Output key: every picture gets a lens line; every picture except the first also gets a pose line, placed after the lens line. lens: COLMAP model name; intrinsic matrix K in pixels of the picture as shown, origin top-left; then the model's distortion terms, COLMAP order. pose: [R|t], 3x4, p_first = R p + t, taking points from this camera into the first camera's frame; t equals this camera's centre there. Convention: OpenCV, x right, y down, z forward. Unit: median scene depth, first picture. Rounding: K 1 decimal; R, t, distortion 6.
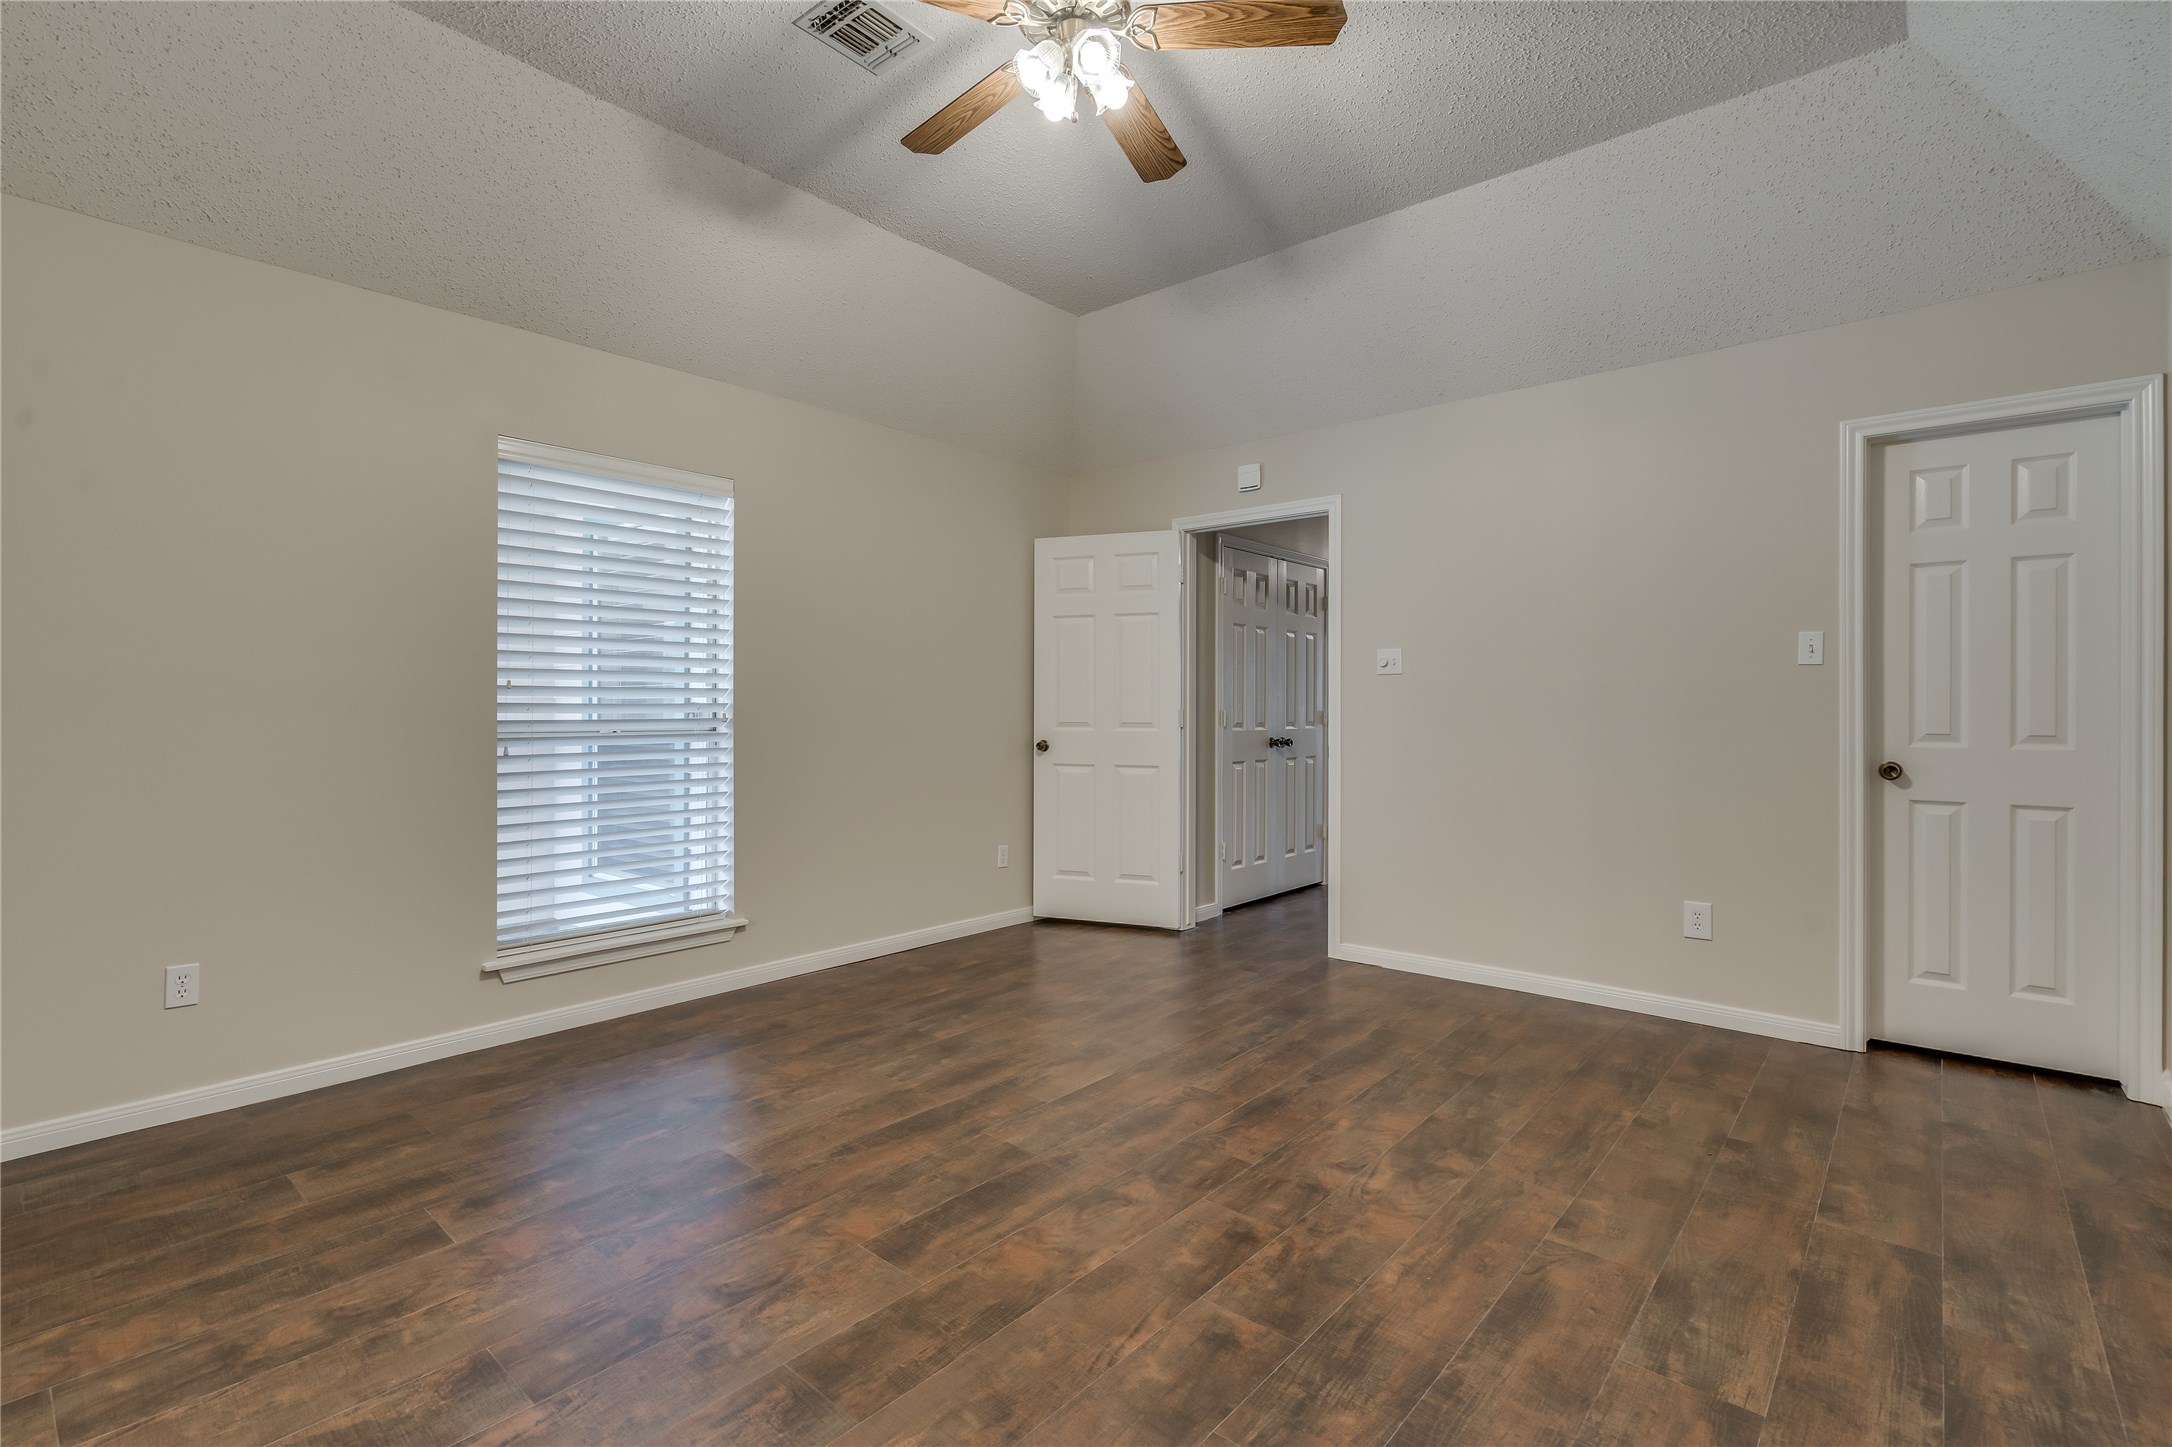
lens RADIAL K [[978.5, 0, 1085.1], [0, 978.5, 711.0], [0, 0, 1]] dist [-0.002973, -0.000641]
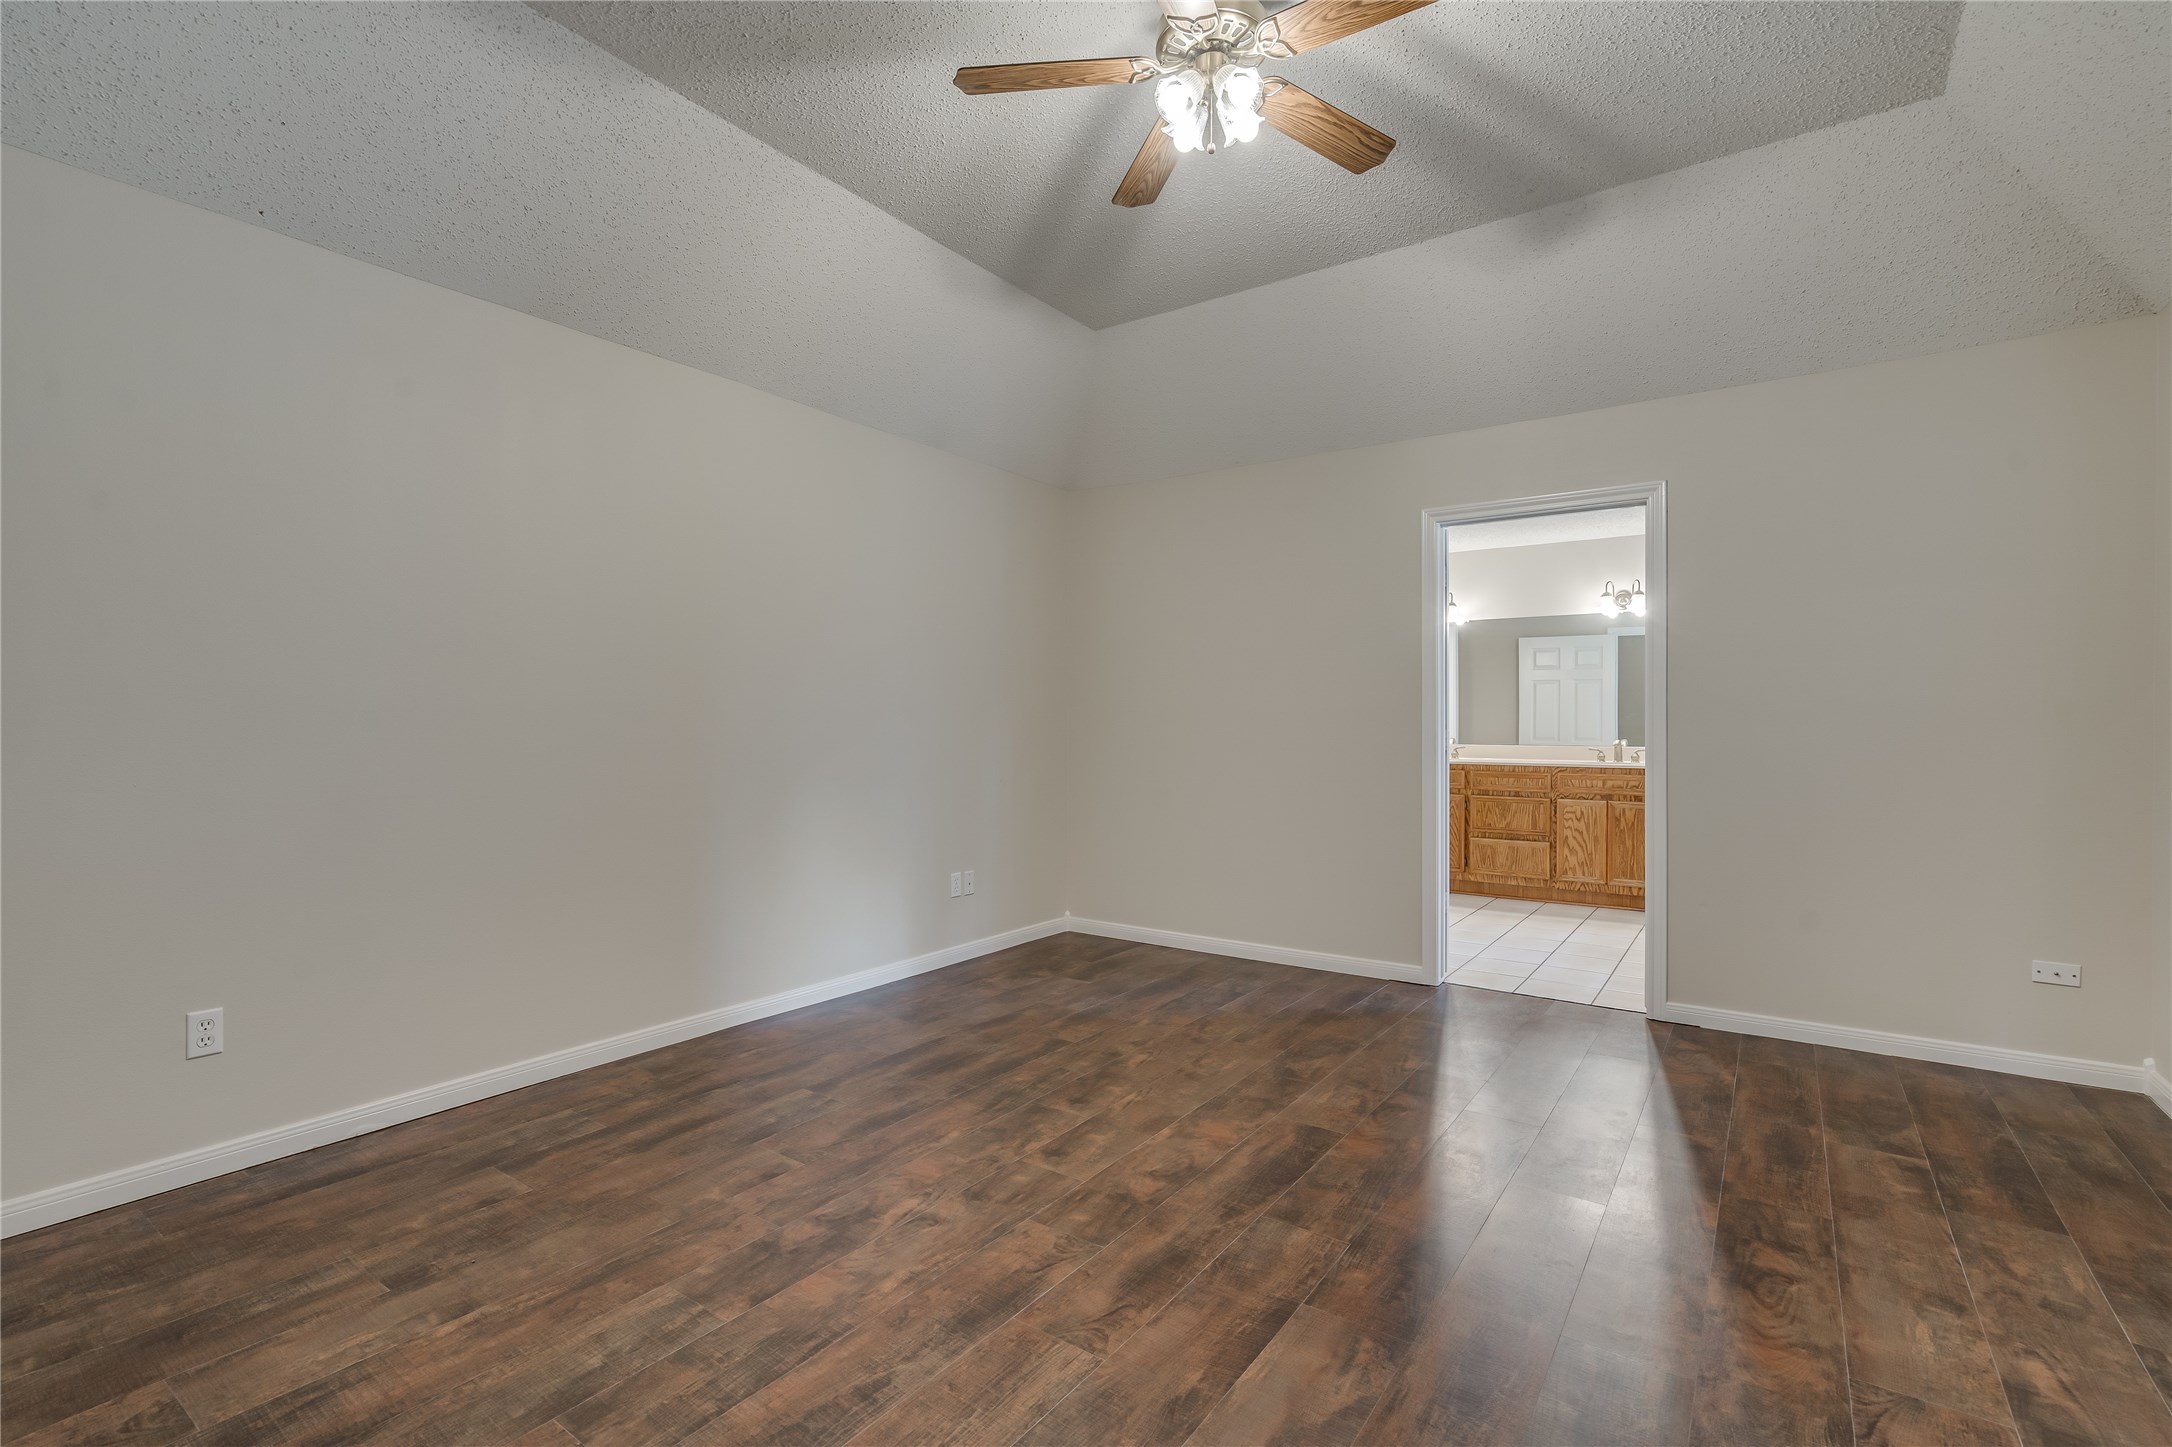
lens RADIAL K [[961.5, 0, 1075.5], [0, 961.5, 724.4], [0, 0, 1]] dist [-0.002711, 0.000364]
pose [[-0.996541, -0.003020, -0.083053, 0.225997], [-0.003215, 0.999992, 0.002219, -0.007825], [0.083046, 0.002478, -0.996543, 2.110243]]
